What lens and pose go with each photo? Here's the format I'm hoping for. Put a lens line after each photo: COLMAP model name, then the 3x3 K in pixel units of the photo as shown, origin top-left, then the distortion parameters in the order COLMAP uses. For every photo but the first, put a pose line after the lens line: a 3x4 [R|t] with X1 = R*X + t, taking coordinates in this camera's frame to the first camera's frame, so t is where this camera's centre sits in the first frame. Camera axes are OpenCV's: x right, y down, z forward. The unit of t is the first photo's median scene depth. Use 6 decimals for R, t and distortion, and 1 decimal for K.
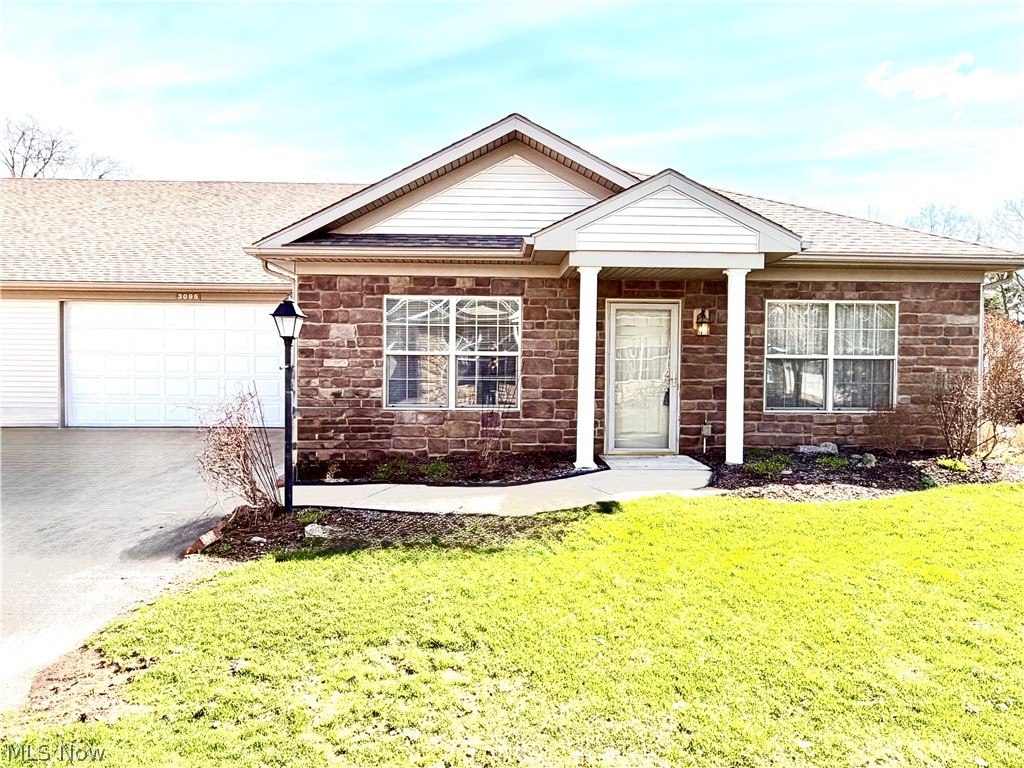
lens RADIAL K [[693.4, 0, 514.9], [0, 693.4, 379.8], [0, 0, 1]] dist [0.043434, -0.045810]
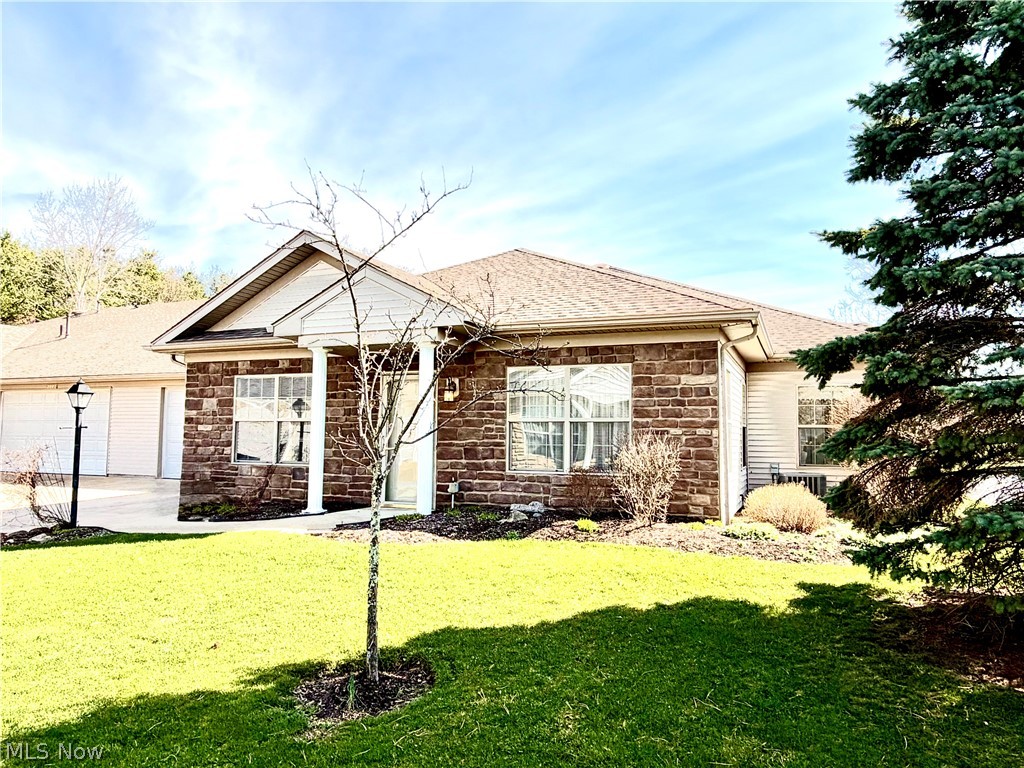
lens RADIAL K [[693.4, 0, 517.8], [0, 693.4, 388.3], [0, 0, 1]] dist [0.043434, -0.045810]
pose [[0.907837, -0.028794, -0.418333, 0.833201], [-0.013641, 0.995084, -0.098095, 0.022794], [0.419101, 0.094760, 0.902981, 0.041025]]
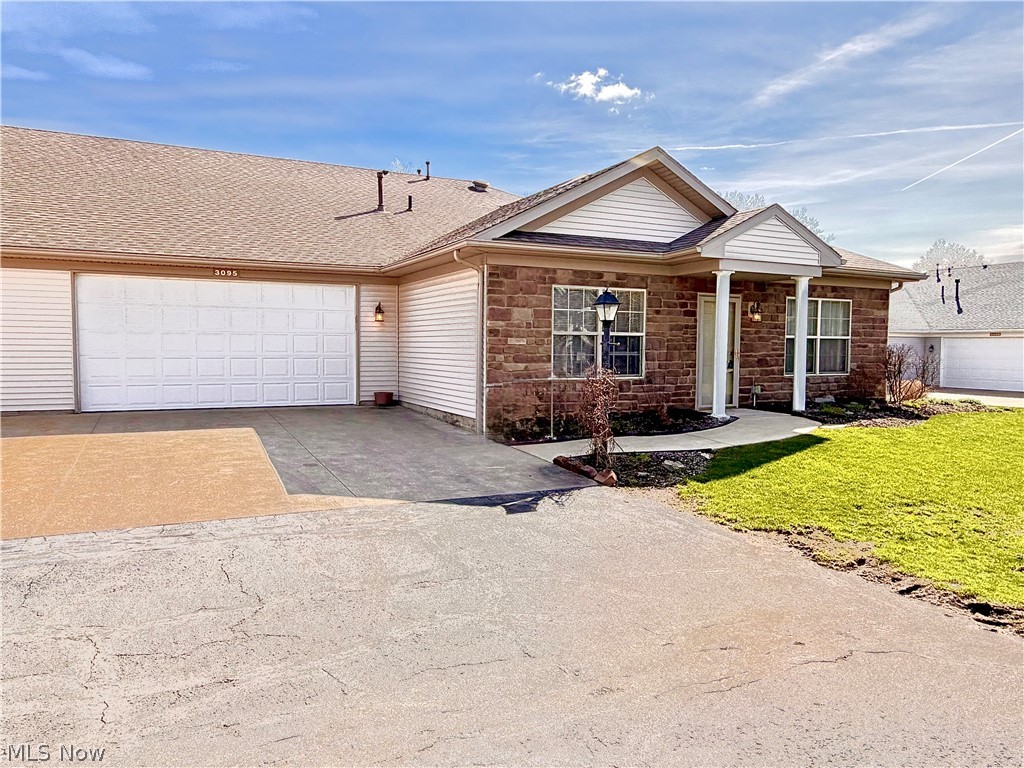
lens RADIAL K [[693.4, 0, 516.3], [0, 693.4, 384.7], [0, 0, 1]] dist [0.043434, -0.045810]
pose [[0.912027, -0.024864, 0.409376, -0.732215], [0.010539, 0.999252, 0.037211, 0.005422], [-0.409995, -0.029623, 0.911606, -0.069553]]
